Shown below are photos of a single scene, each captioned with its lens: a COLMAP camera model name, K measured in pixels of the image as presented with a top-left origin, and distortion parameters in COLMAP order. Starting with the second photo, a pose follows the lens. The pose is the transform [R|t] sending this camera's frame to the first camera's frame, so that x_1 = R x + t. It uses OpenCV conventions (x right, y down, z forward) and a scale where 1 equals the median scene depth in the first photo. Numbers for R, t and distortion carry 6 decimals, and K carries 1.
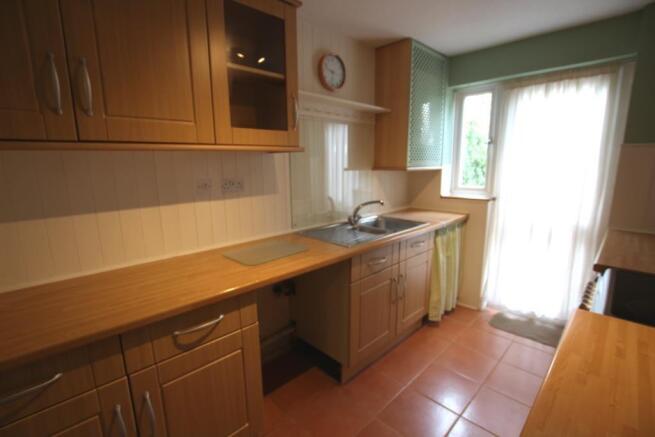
lens RADIAL K [[303.3, 0, 327.5], [0, 303.3, 218.5], [0, 0, 1]] dist [-0.026381, 0.001082]
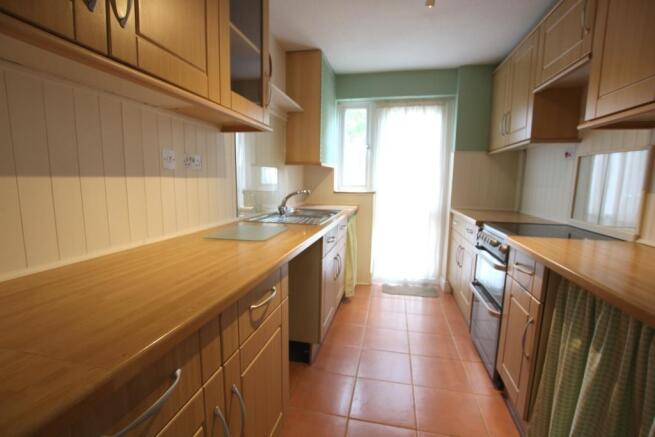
lens RADIAL K [[303.3, 0, 327.5], [0, 303.3, 218.5], [0, 0, 1]] dist [-0.026381, 0.001082]
pose [[0.834231, -0.046002, 0.549493, -0.347524], [0.077609, 0.996390, -0.034409, 0.079227], [-0.545926, 0.071351, 0.834790, 0.068298]]
